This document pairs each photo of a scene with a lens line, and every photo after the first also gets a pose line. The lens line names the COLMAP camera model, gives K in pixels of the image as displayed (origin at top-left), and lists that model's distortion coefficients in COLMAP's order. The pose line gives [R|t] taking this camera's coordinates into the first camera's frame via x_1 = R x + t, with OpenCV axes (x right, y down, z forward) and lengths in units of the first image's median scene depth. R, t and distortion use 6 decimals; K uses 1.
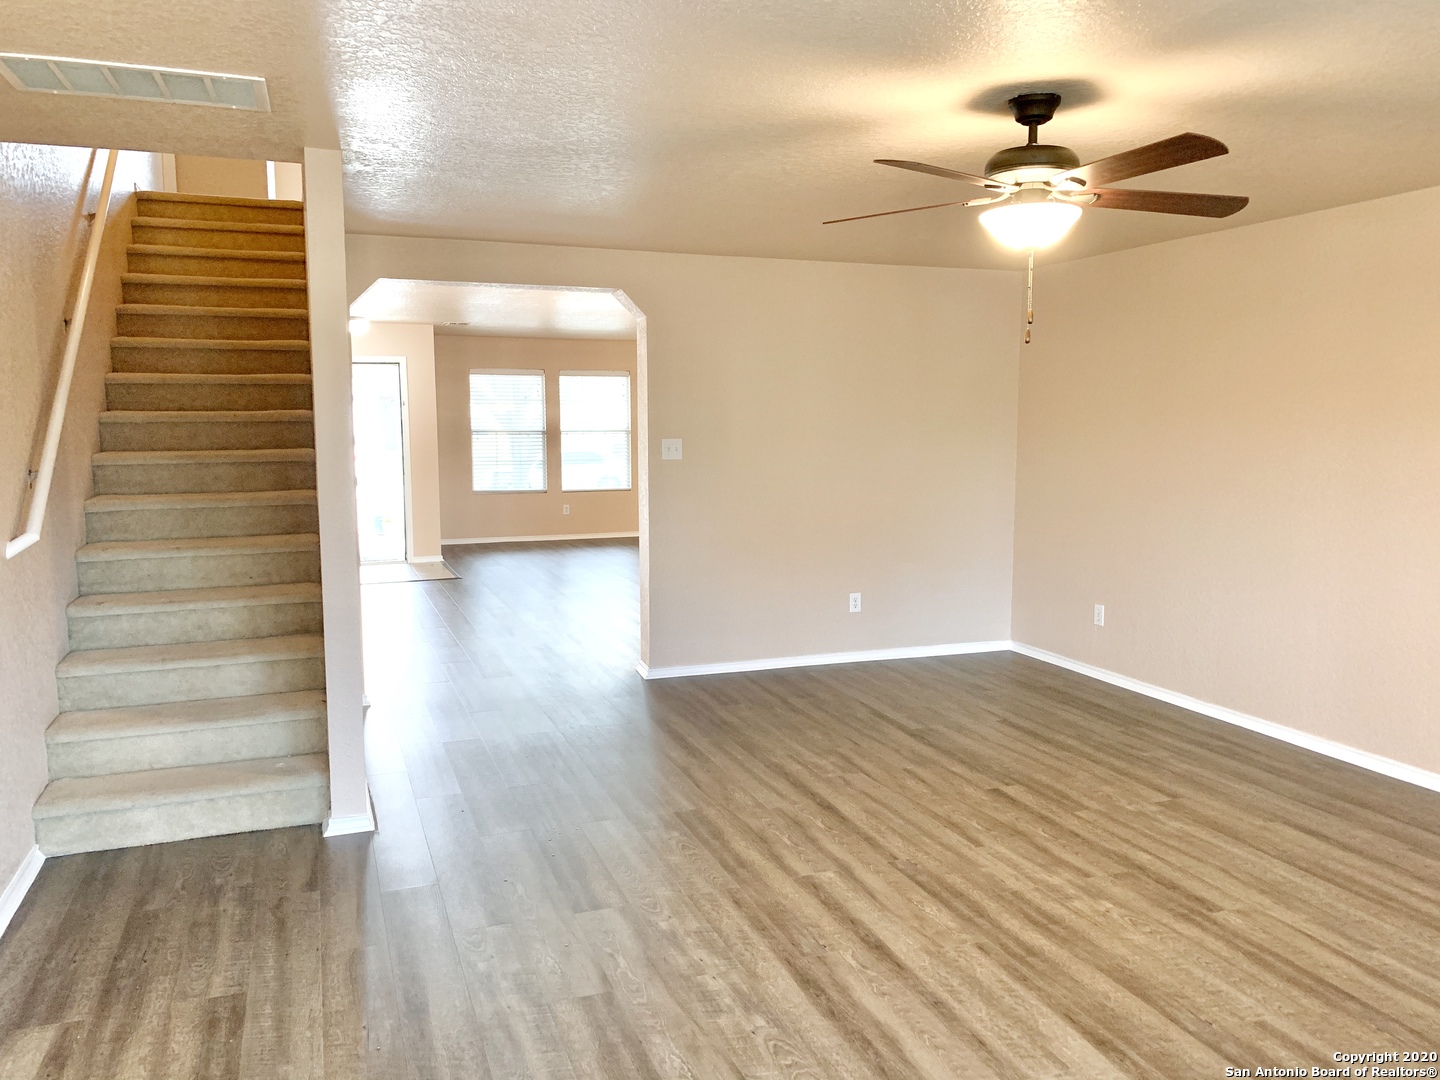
lens RADIAL K [[1089.9, 0, 727.4], [0, 1089.9, 539.9], [0, 0, 1]] dist [0.004132, 0.008013]
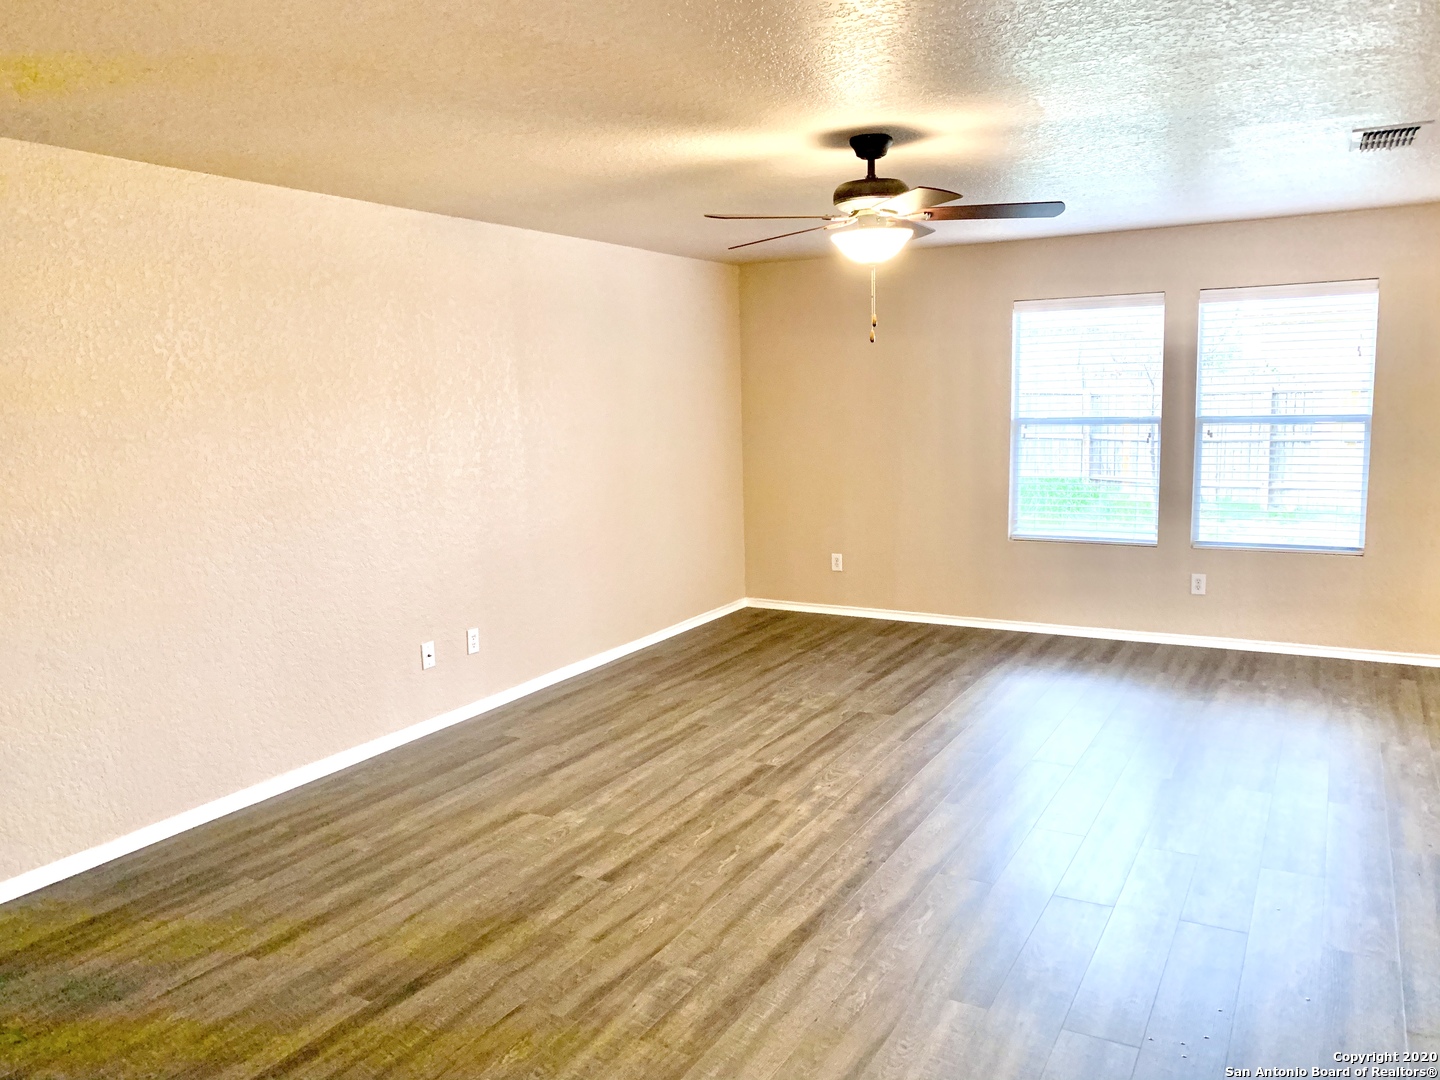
lens RADIAL K [[1089.9, 0, 727.4], [0, 1089.9, 539.9], [0, 0, 1]] dist [0.004132, 0.008013]
pose [[-0.646271, -0.077928, 0.759118, -0.419494], [0.118966, 0.972321, 0.201095, -0.168708], [-0.753777, 0.220271, -0.619112, 1.465179]]
